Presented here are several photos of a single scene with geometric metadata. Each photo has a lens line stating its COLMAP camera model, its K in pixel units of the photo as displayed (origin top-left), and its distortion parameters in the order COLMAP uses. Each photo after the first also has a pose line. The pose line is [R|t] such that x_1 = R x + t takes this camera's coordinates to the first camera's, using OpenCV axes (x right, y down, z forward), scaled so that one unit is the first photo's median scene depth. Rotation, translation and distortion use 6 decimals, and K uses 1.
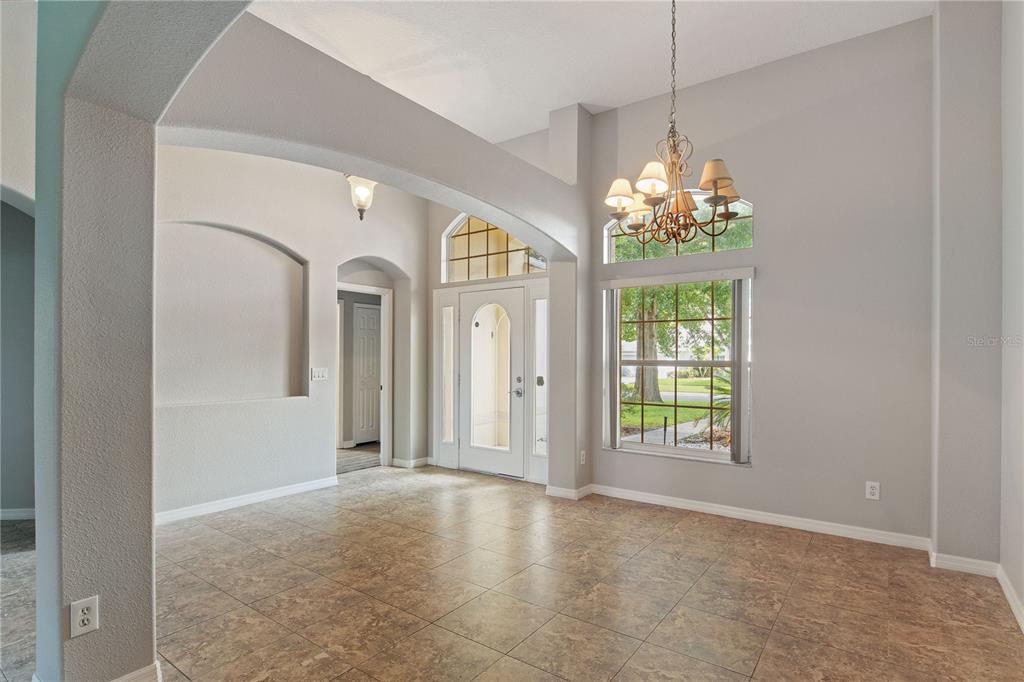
lens RADIAL K [[527.0, 0, 513.0], [0, 527.0, 350.4], [0, 0, 1]] dist [0.006558, 0.000499]
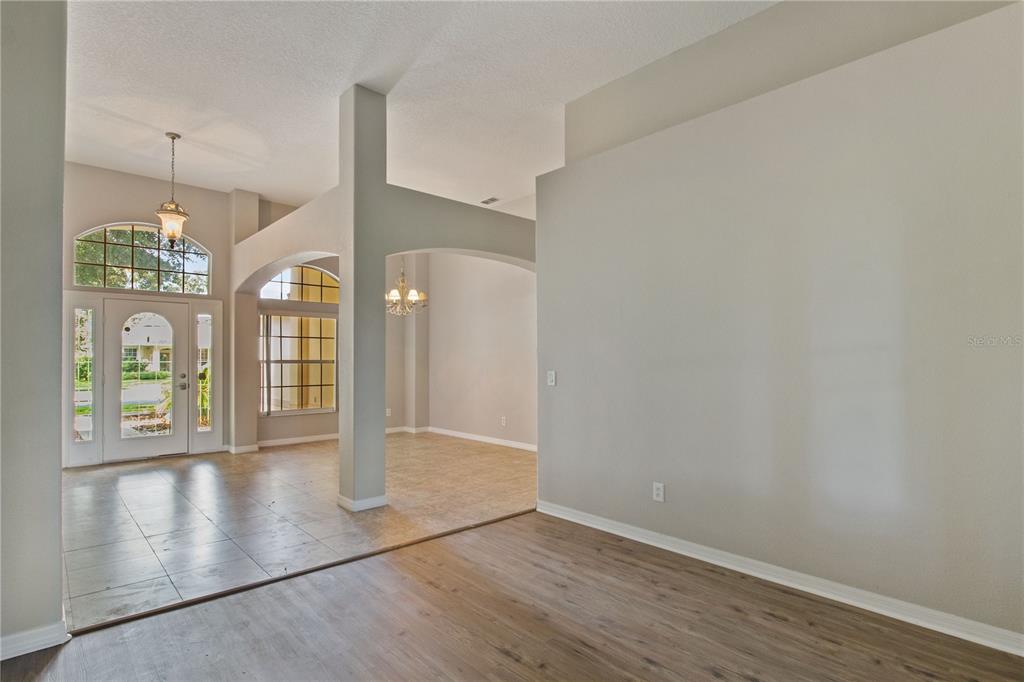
lens RADIAL K [[527.0, 0, 513.3], [0, 527.0, 348.7], [0, 0, 1]] dist [0.006558, 0.000499]
pose [[0.206412, 0.019049, 0.978280, -1.697226], [-0.017263, 0.999726, -0.015825, -0.006950], [-0.978313, -0.013621, 0.206684, -0.065261]]
